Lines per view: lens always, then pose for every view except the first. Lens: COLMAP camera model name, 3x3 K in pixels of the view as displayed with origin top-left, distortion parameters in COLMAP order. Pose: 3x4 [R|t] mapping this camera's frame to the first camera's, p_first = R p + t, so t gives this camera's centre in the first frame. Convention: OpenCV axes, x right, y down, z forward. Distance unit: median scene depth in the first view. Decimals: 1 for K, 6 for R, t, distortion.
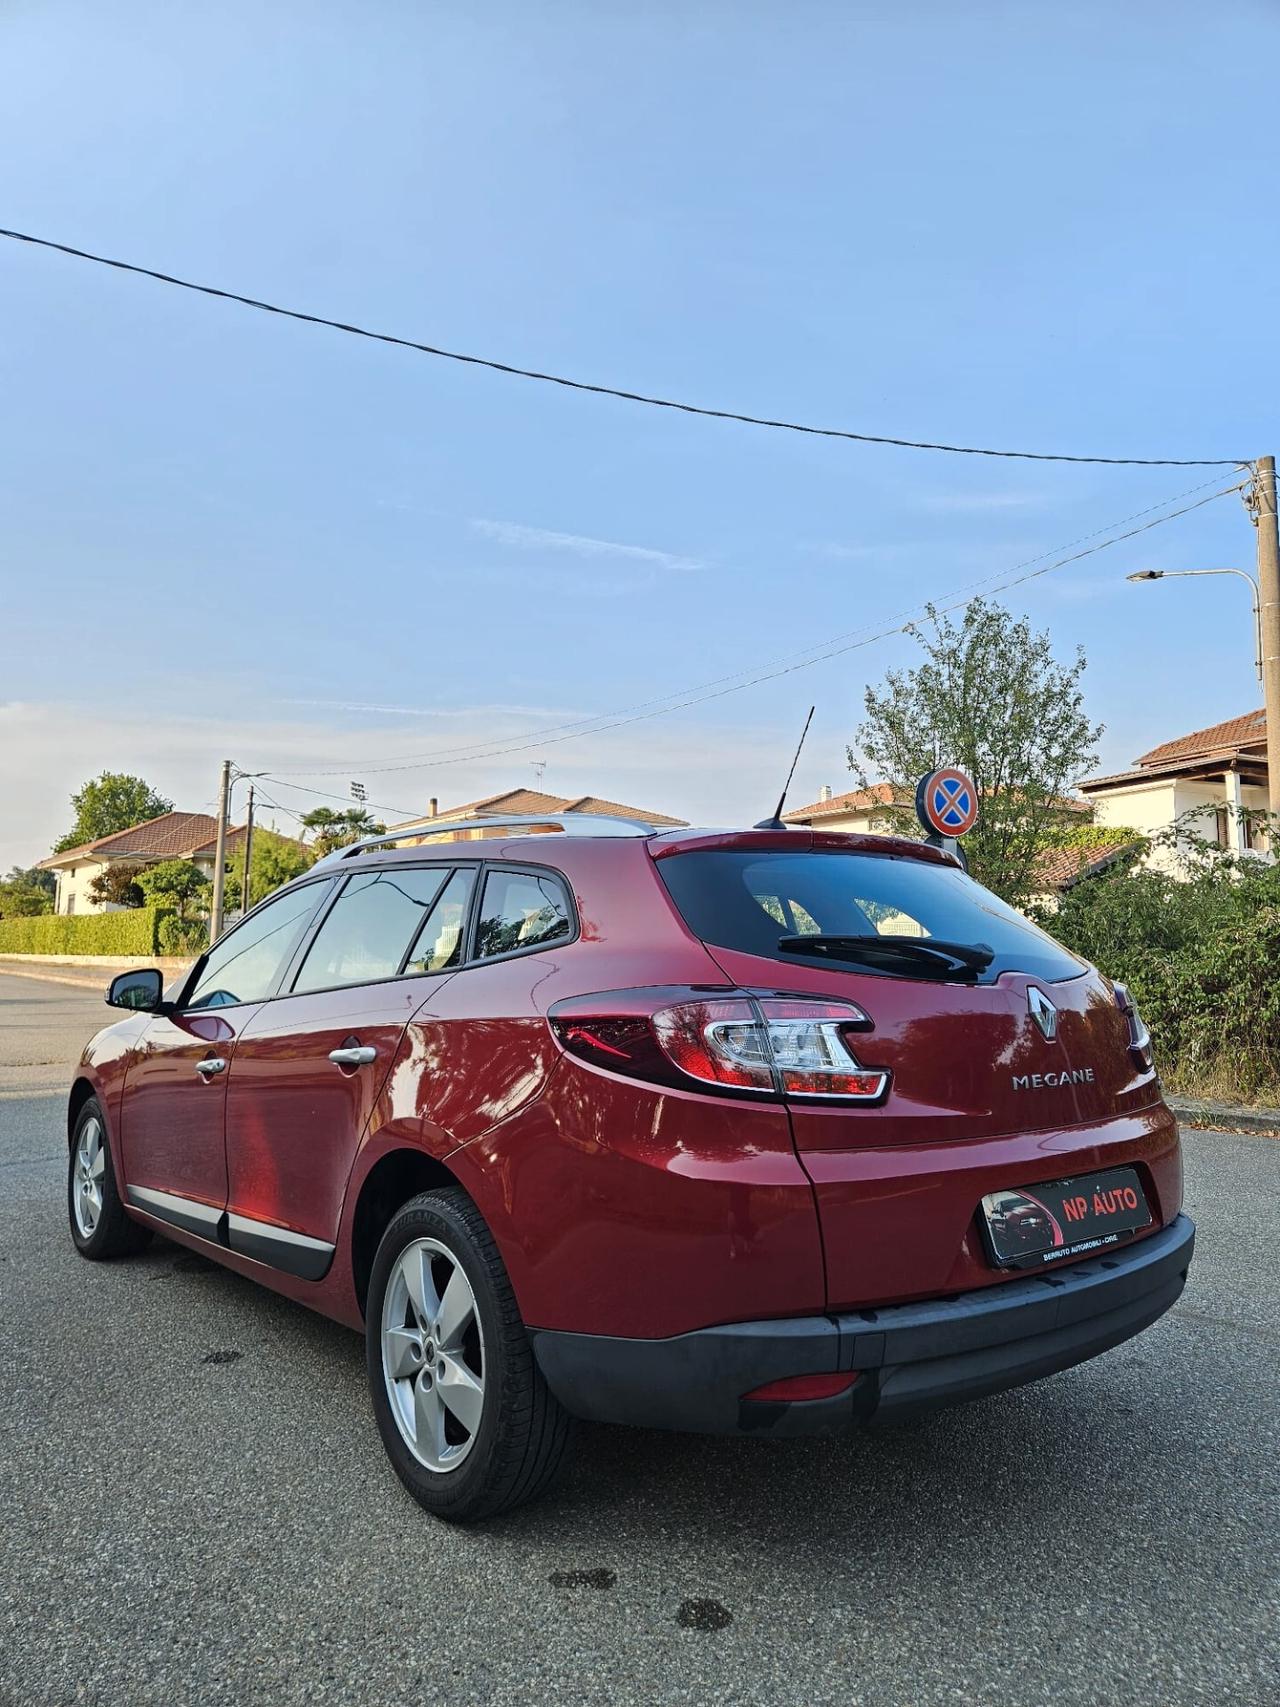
lens RADIAL K [[1134.1, 0, 648.2], [0, 1134.1, 850.6], [0, 0, 1]] dist [0.087261, -0.084176]
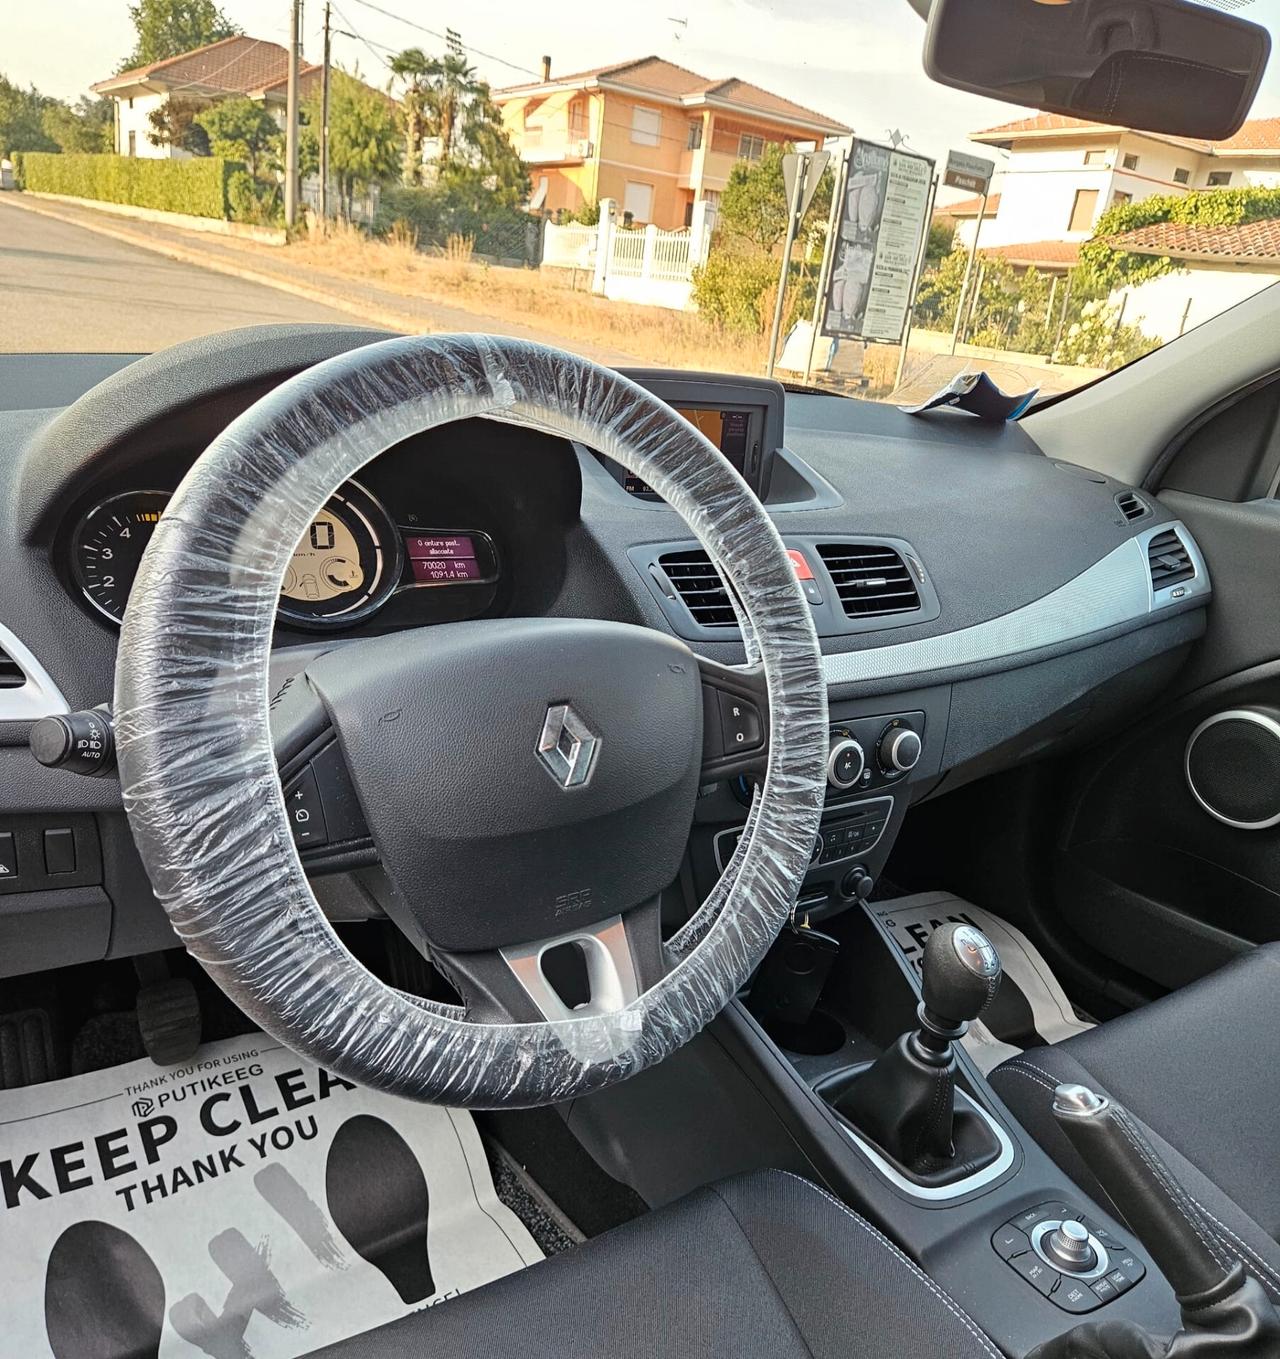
lens RADIAL K [[1208.5, 0, 690.5], [0, 1208.5, 790.4], [0, 0, 1]] dist [0.018128, 0.000690]
pose [[0.990119, 0.139114, -0.017656, -0.399332], [-0.115063, 0.877927, 0.464762, 0.145655], [0.080155, -0.458138, 0.885260, 1.394348]]
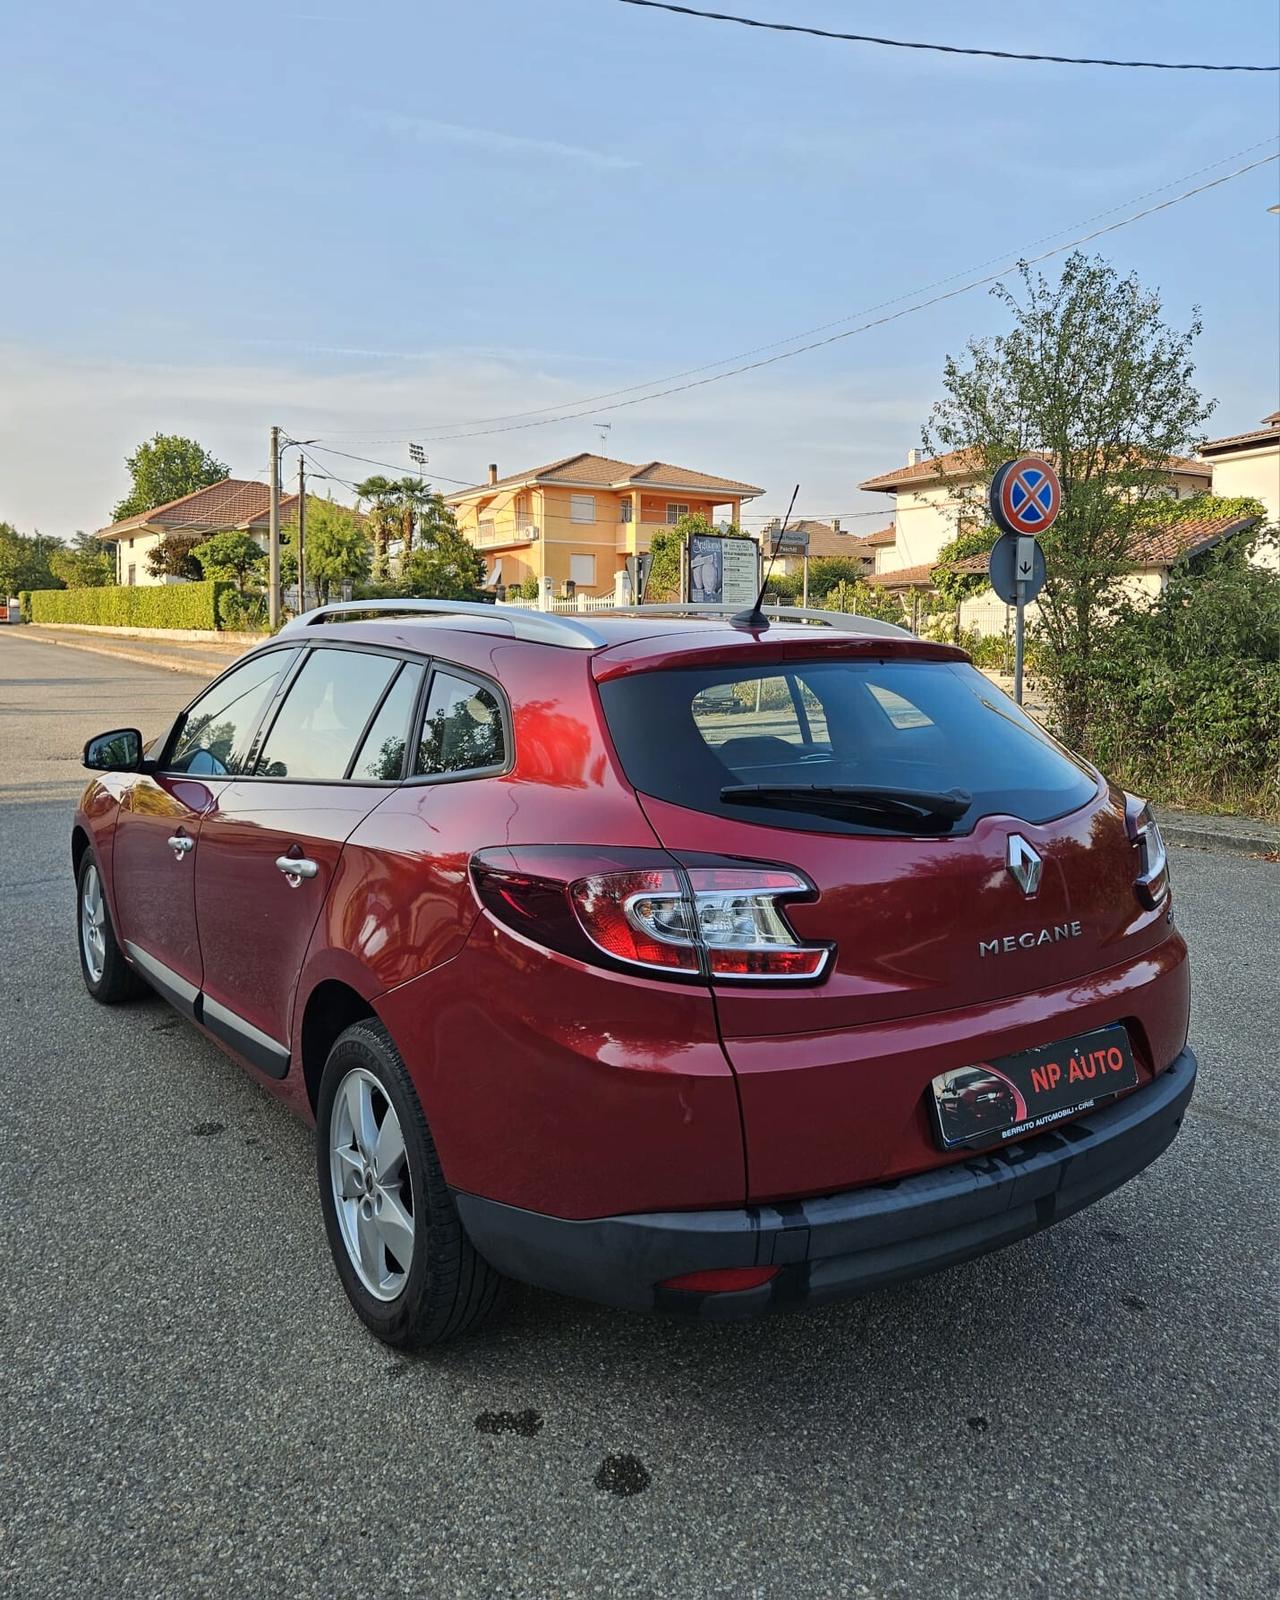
lens RADIAL K [[1183.4, 0, 632.3], [0, 1183.4, 726.9], [0, 0, 1]] dist [0.102807, -0.106487]
pose [[0.997429, 0.010106, -0.070948, 0.099456], [0.002118, 0.985416, 0.170150, -0.116394], [0.071633, -0.169863, 0.982861, 0.077502]]
